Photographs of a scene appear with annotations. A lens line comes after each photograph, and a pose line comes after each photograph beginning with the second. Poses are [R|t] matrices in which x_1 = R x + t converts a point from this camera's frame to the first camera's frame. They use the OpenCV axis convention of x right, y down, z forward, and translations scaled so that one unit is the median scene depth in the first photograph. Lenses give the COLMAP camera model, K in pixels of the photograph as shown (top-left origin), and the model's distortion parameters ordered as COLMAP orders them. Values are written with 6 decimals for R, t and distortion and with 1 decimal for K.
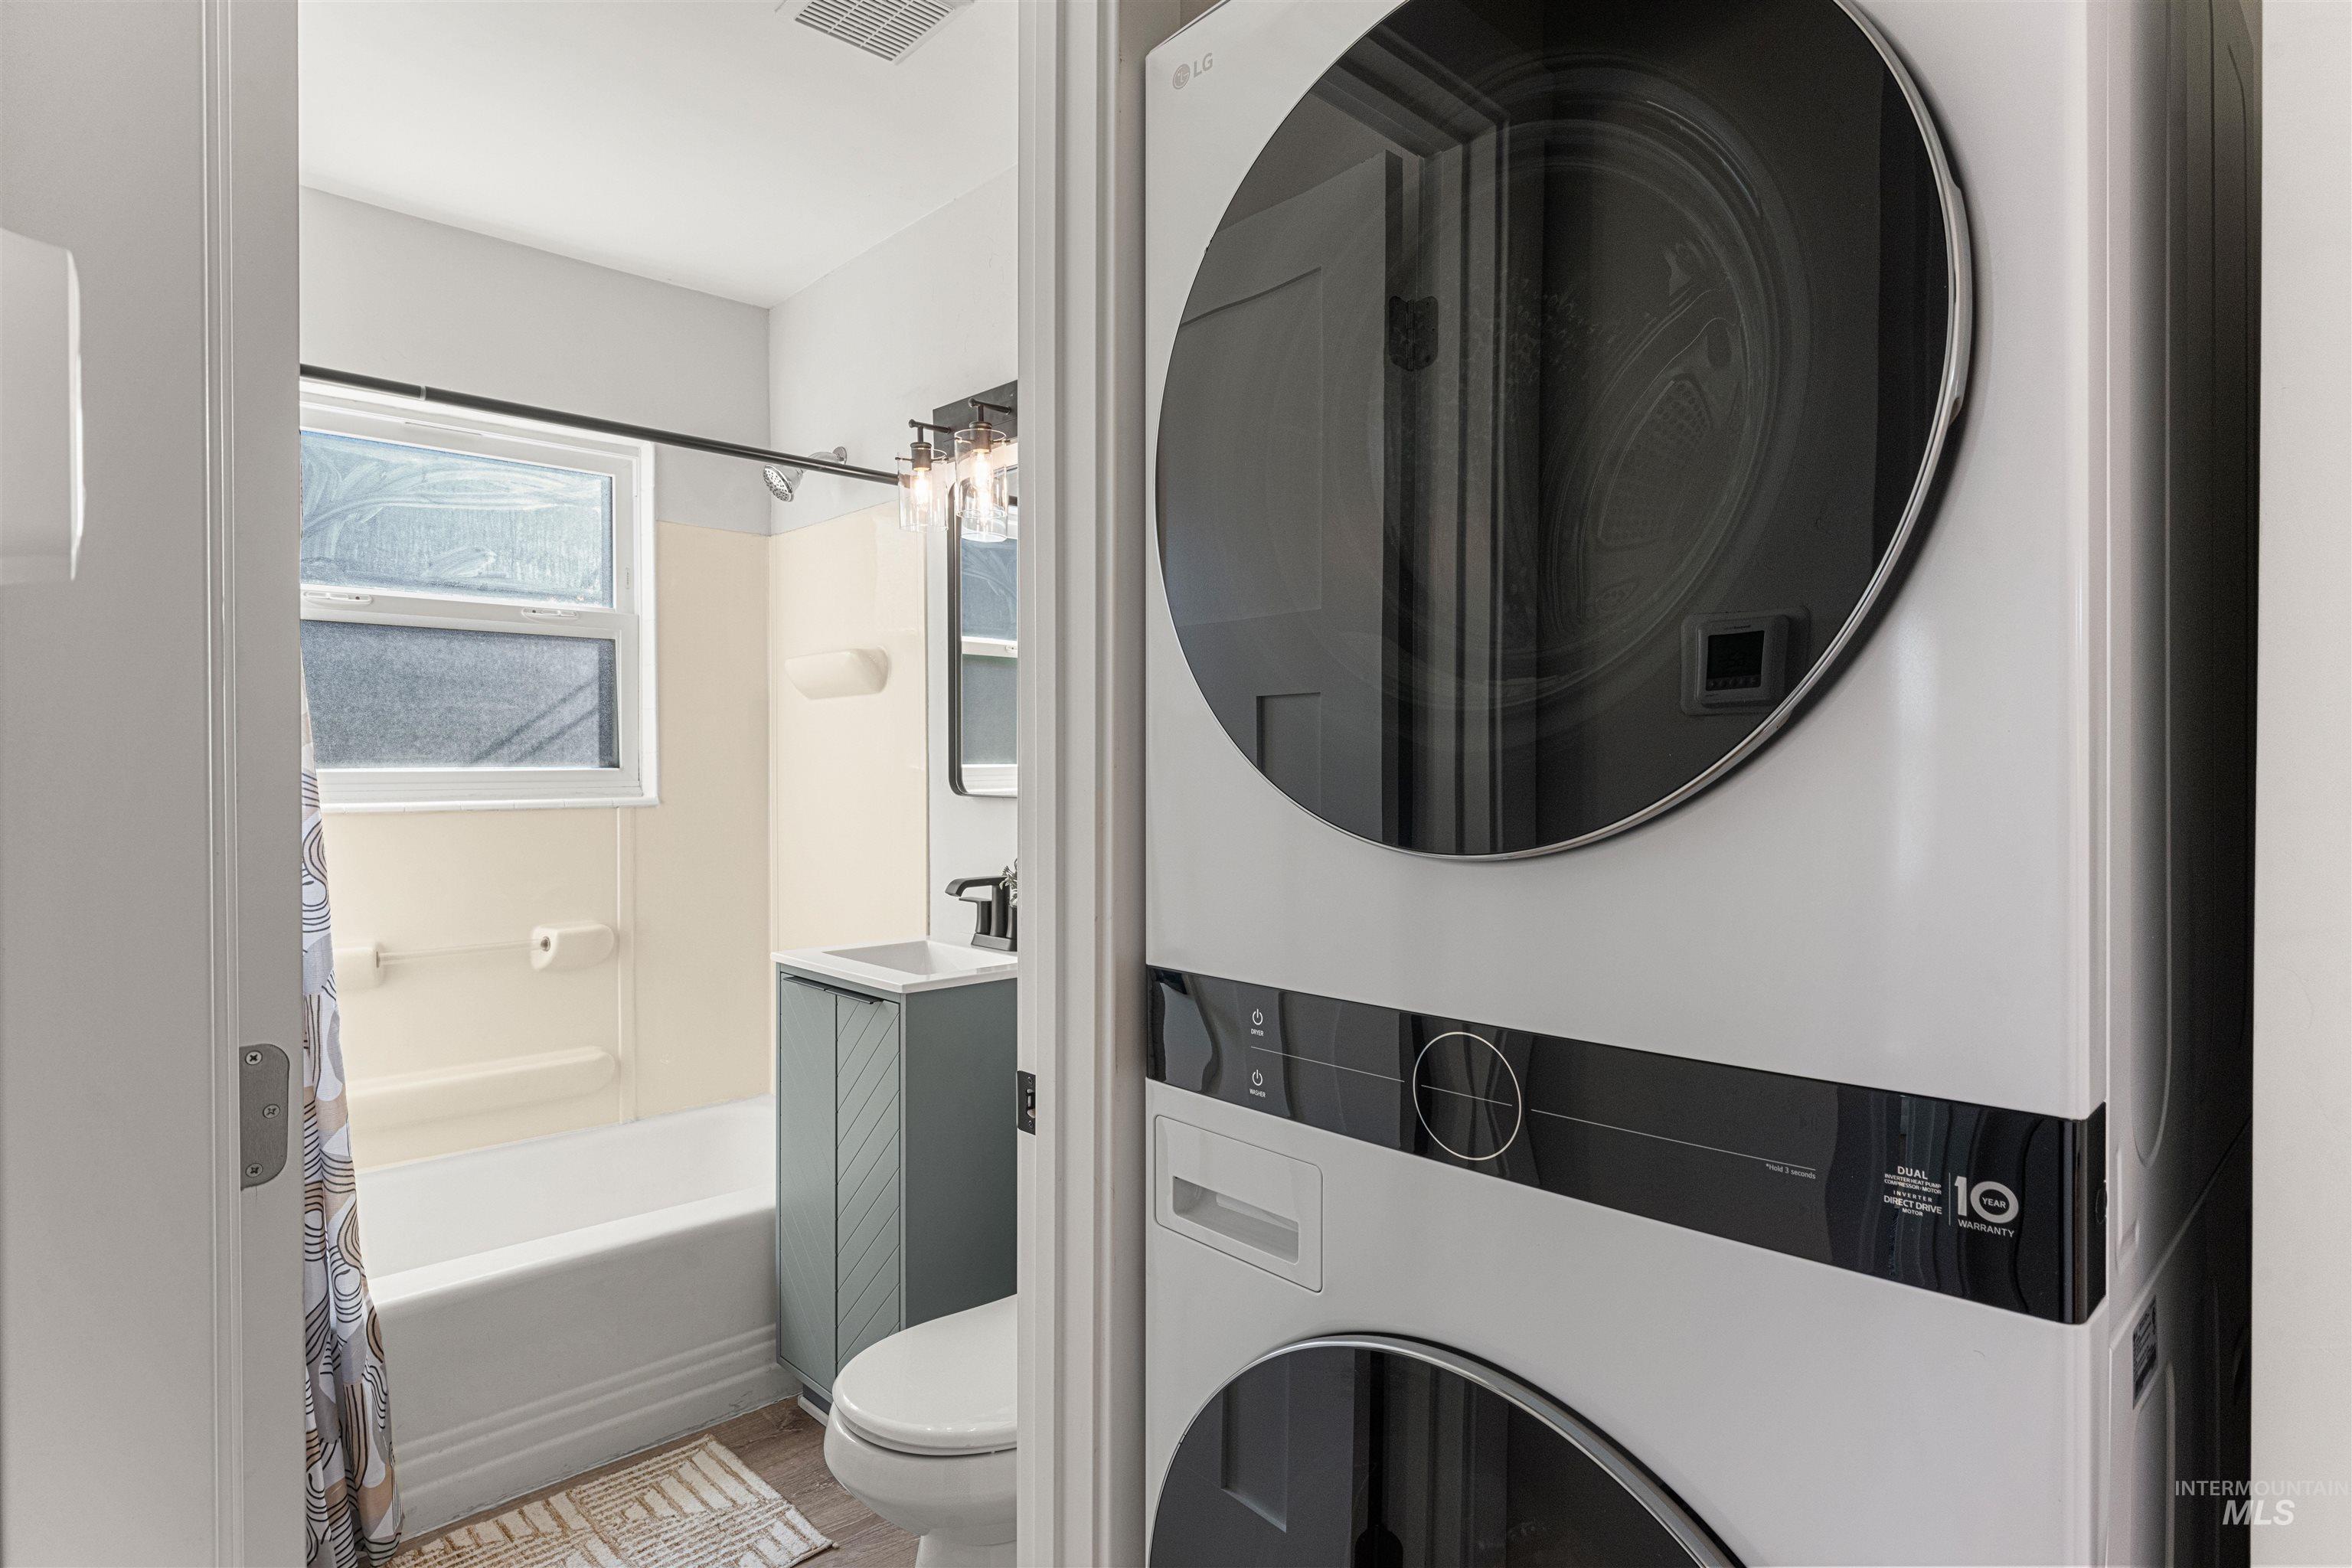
lens RADIAL K [[1238.4, 0, 1182.9], [0, 1238.4, 783.9], [0, 0, 1]] dist [0.001613, 0.003495]
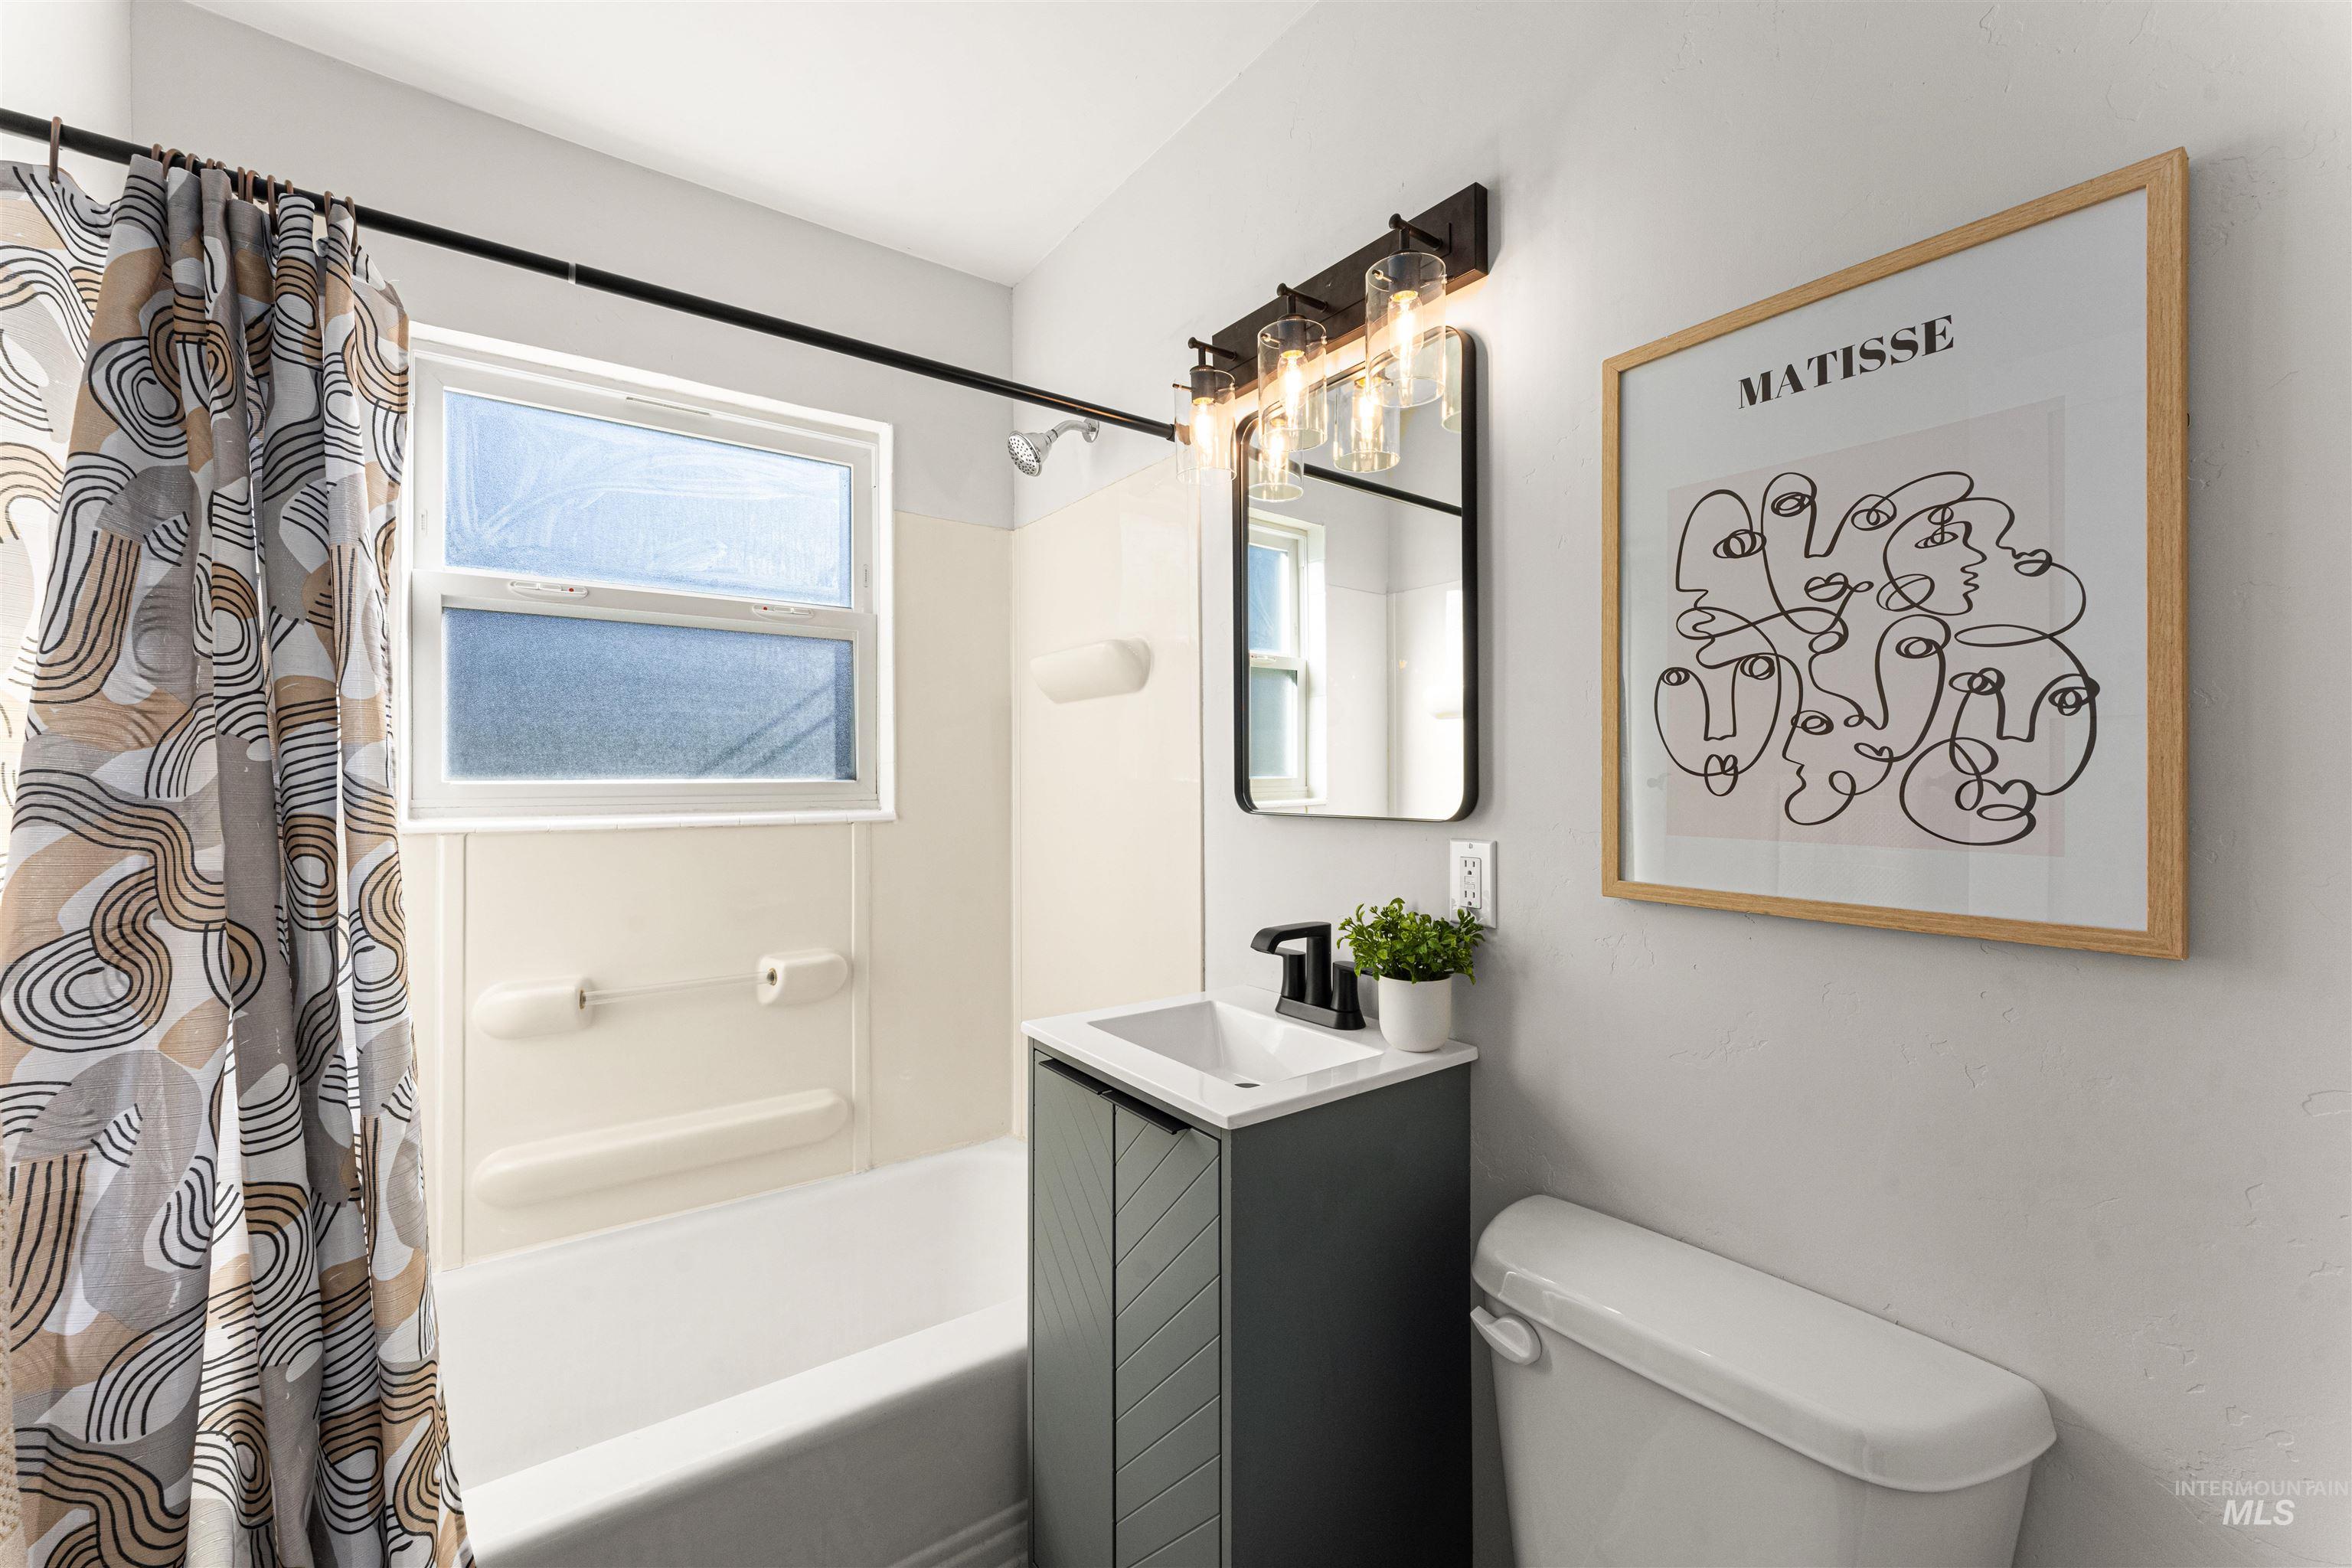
lens RADIAL K [[954.5, 0, 1174.5], [0, 954.5, 781.4], [0, 0, 1]] dist [0.003883, -0.001180]
pose [[0.989686, -0.001632, -0.143245, -0.130410], [-0.000109, 0.999926, -0.012144, -0.003242], [0.143254, 0.012034, 0.989613, 0.363041]]
